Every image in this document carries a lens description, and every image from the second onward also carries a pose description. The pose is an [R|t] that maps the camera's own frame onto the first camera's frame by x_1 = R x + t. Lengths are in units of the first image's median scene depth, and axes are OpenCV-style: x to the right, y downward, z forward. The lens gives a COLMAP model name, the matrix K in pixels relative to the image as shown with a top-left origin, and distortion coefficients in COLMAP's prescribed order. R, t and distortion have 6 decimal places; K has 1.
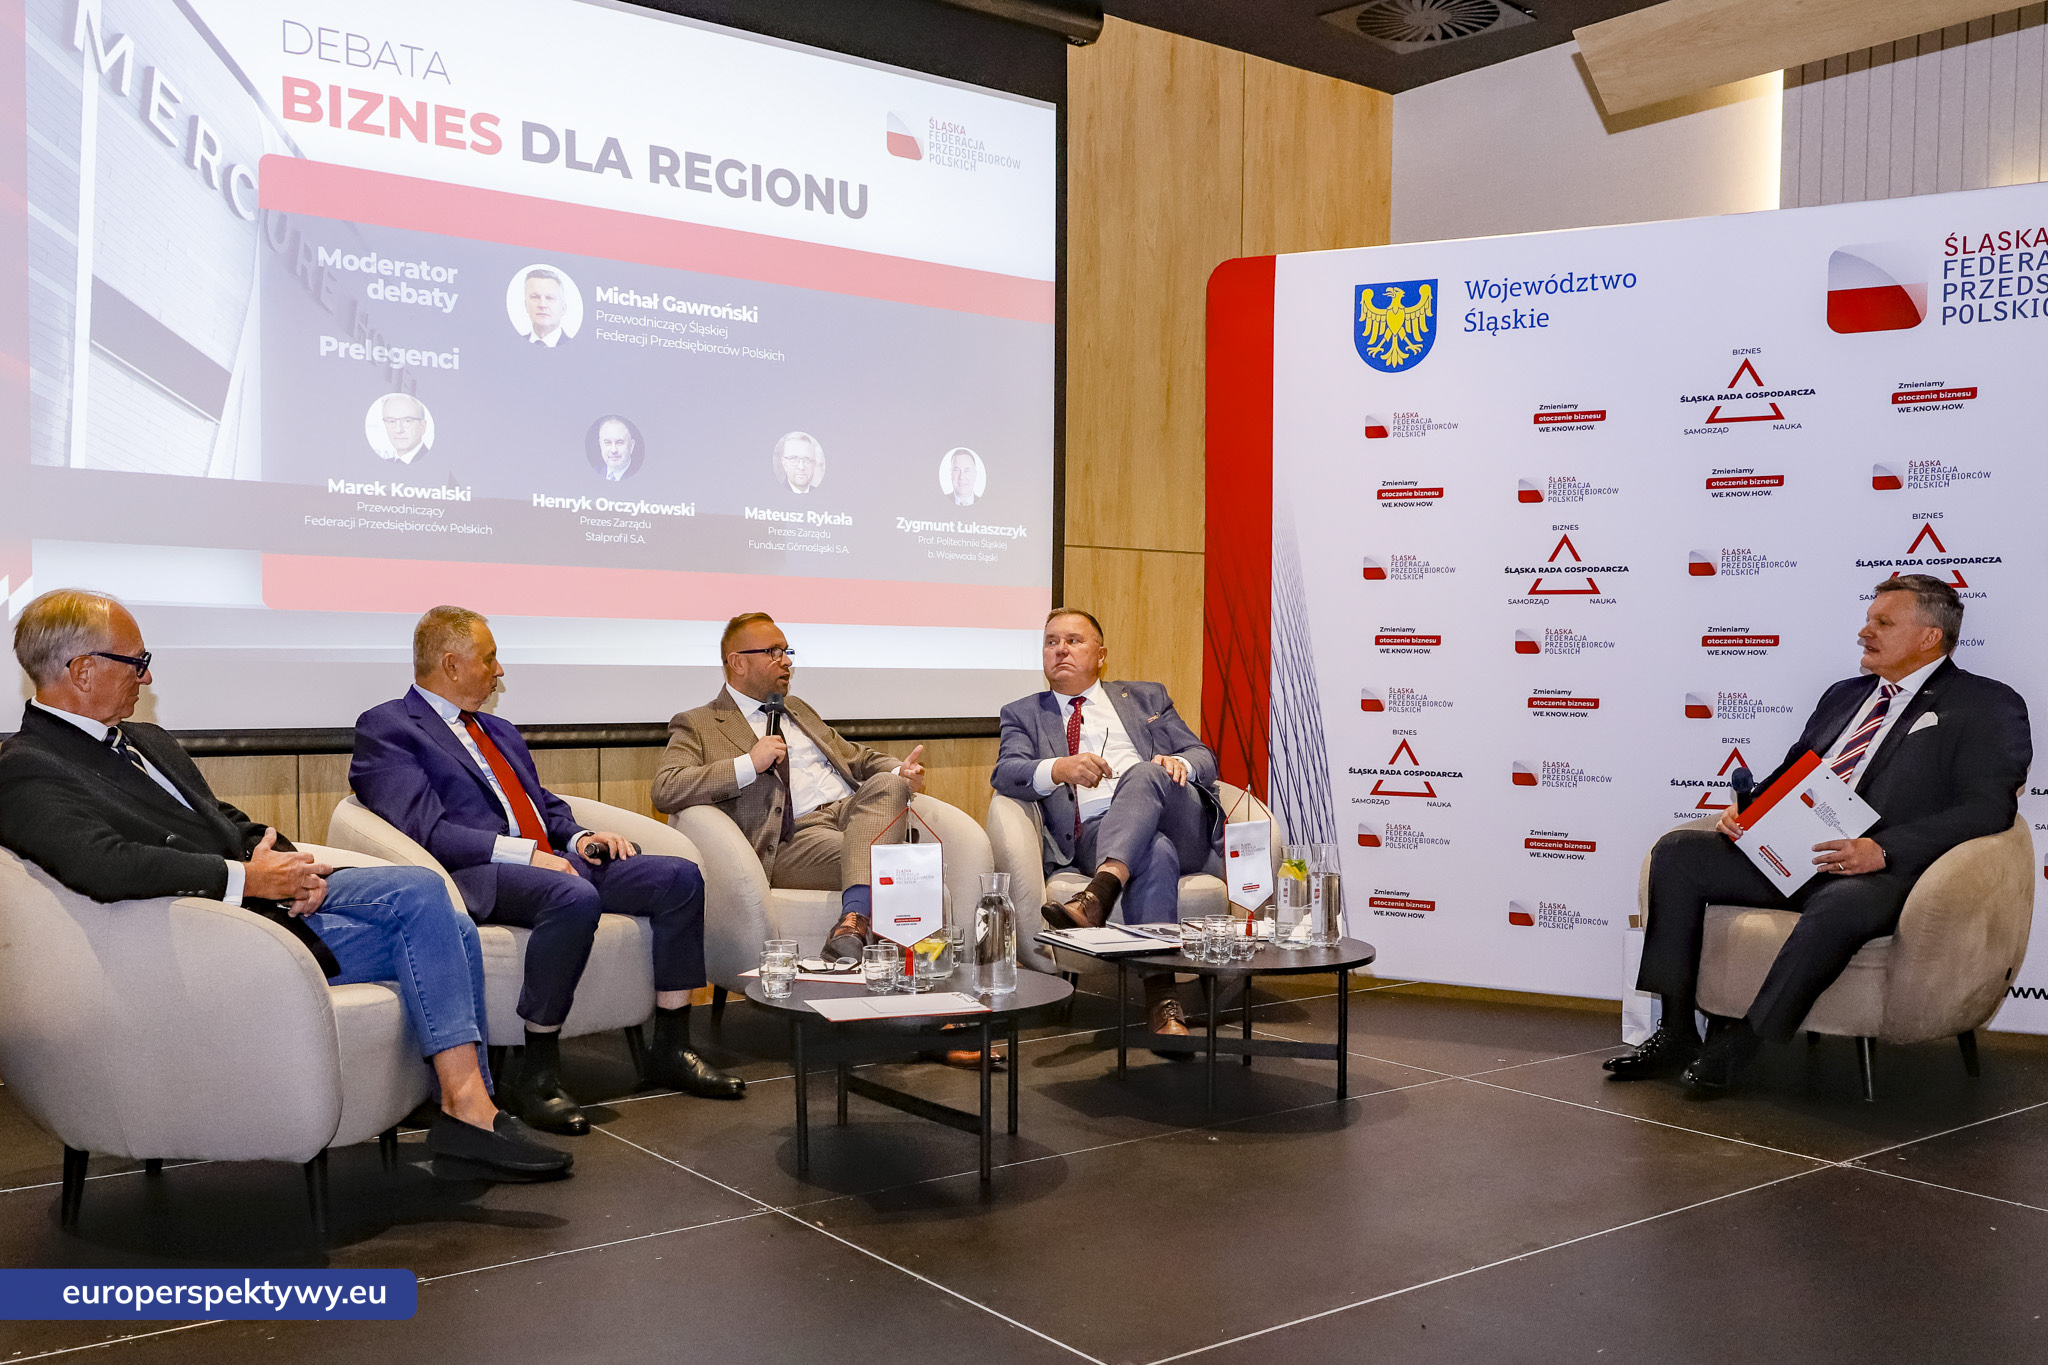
lens RADIAL K [[1864.8, 0, 982.6], [0, 1864.8, 750.2], [0, 0, 1]] dist [0.015818, -0.010552]
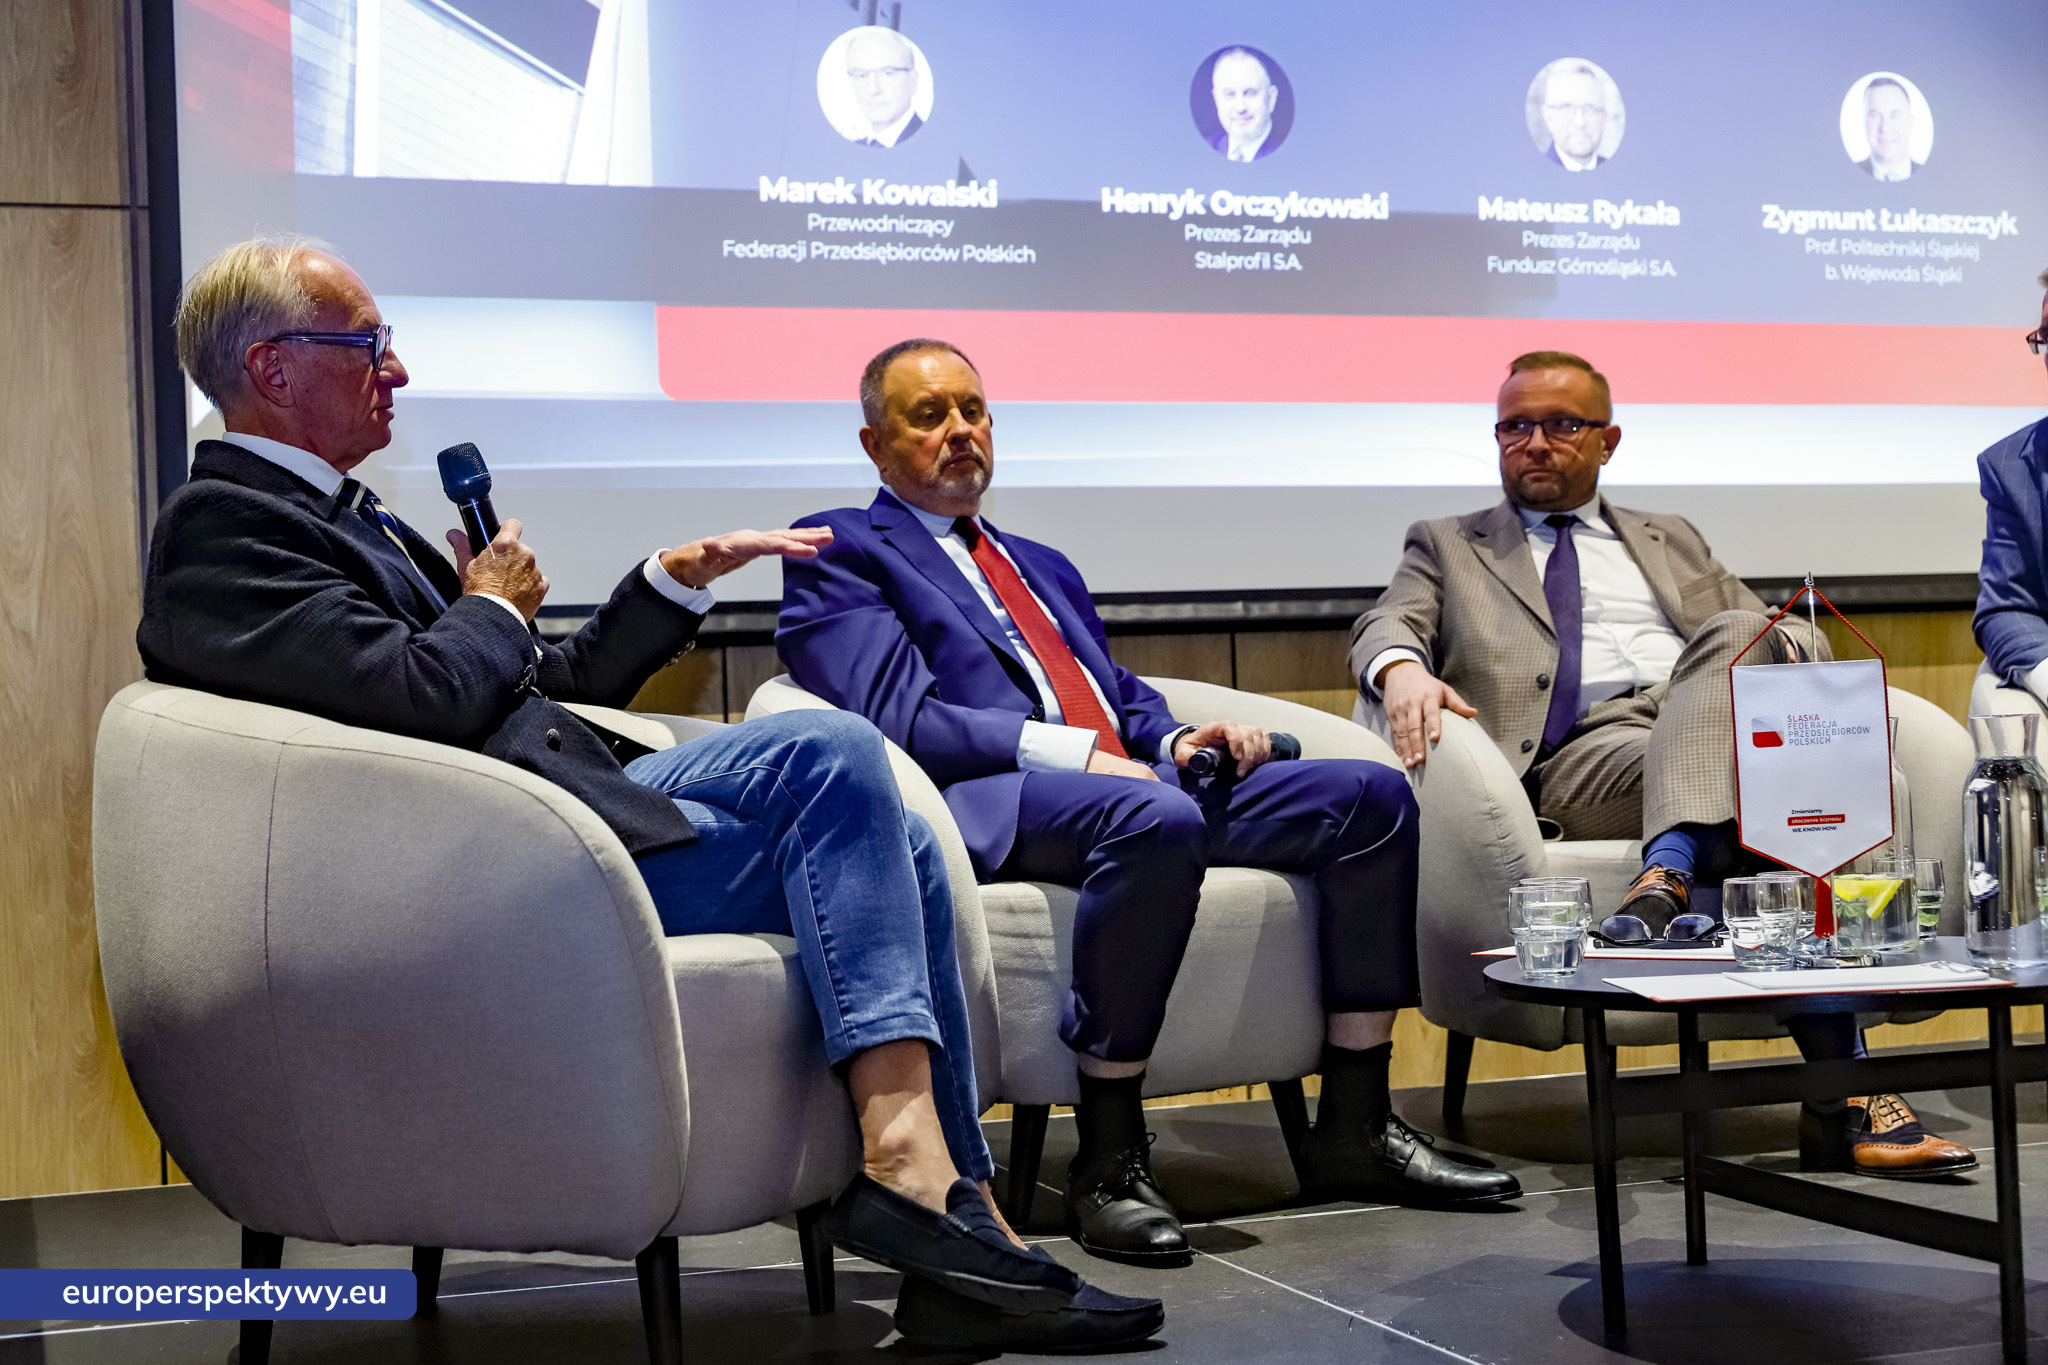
lens RADIAL K [[2891.2, 0, 973.3], [0, 2891.2, 686.8], [0, 0, 1]] dist [0.004079, 0.020118]
pose [[0.949061, -0.043587, -0.312062, -0.008499], [0.027379, 0.998048, -0.056135, 0.063845], [0.313899, 0.044731, 0.948402, 0.154243]]
